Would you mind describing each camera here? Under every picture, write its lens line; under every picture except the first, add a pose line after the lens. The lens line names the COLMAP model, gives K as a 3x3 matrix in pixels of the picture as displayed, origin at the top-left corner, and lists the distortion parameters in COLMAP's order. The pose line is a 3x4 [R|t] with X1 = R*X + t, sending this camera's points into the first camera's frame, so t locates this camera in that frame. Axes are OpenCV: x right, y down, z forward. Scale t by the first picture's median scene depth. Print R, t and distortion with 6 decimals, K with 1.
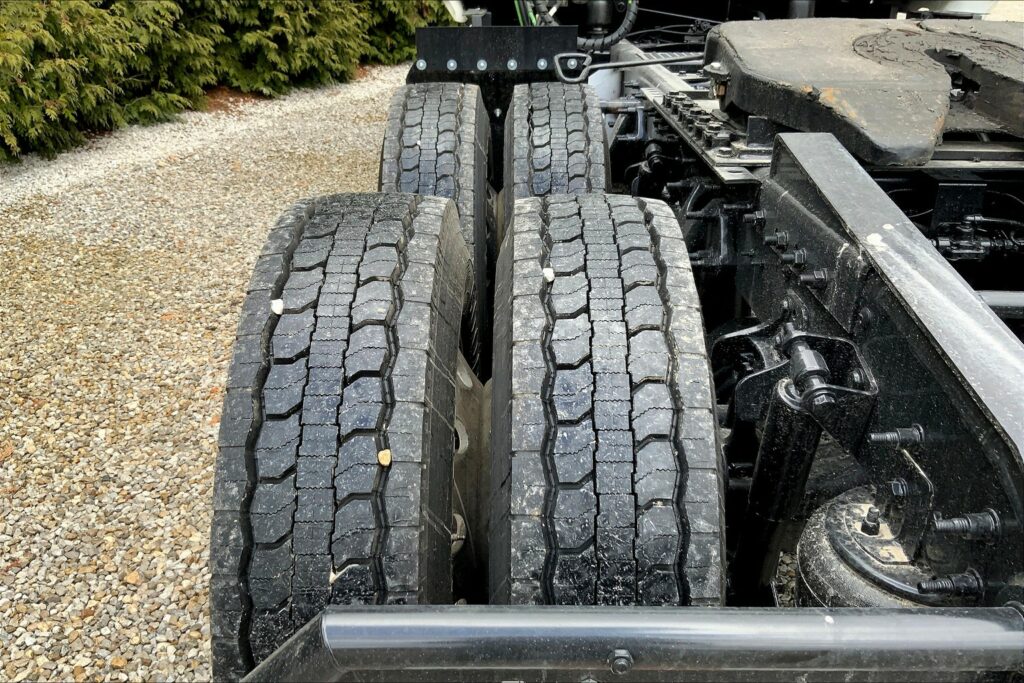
lens RADIAL K [[898.4, 0, 517.4], [0, 898.4, 345.3], [0, 0, 1]] dist [0.078032, -0.146434]
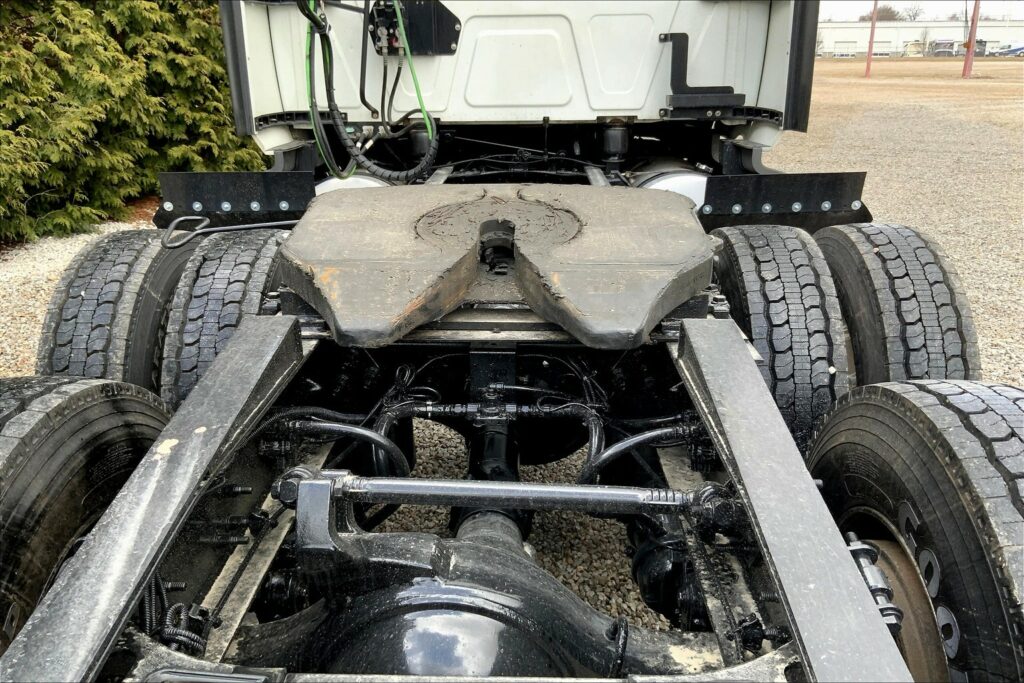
lens RADIAL K [[898.4, 0, 514.5], [0, 898.4, 341.8], [0, 0, 1]] dist [0.078032, -0.146434]
pose [[0.999908, -0.000862, -0.013550, 0.122627], [-0.000517, 0.994841, -0.101441, -0.019630], [0.013568, 0.101439, 0.994749, -0.006752]]
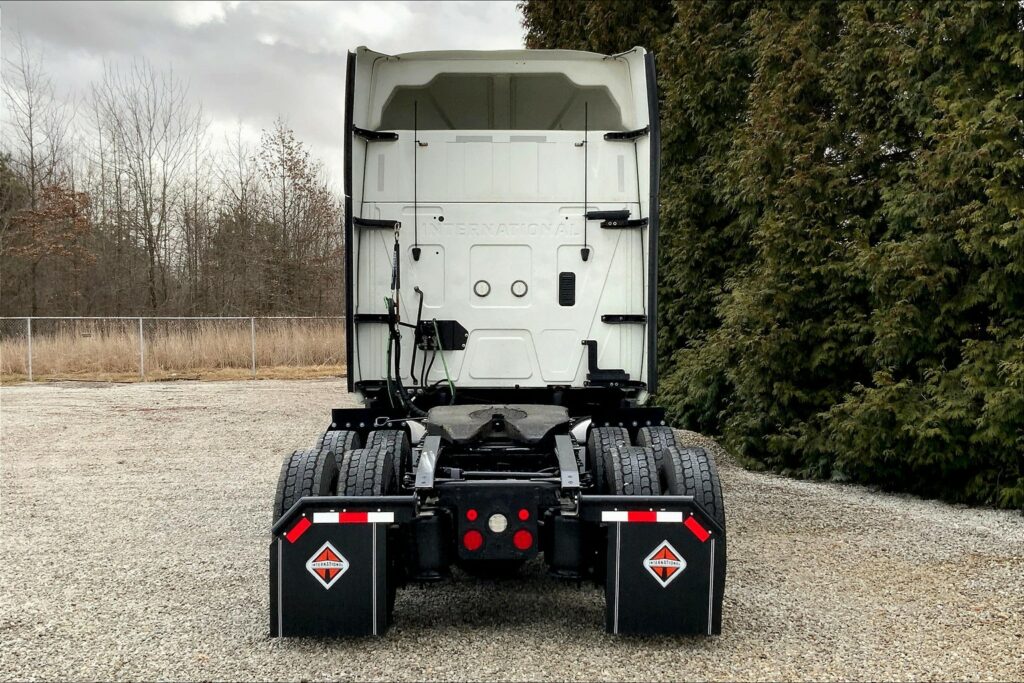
lens RADIAL K [[1135.8, 0, 519.5], [0, 1135.8, 334.8], [0, 0, 1]] dist [0.026780, 0.000000]
pose [[0.999799, 0.007810, 0.018439, 0.114497], [0.000015, 0.920520, -0.390695, 0.210031], [-0.020025, 0.390617, 0.920336, -0.602117]]
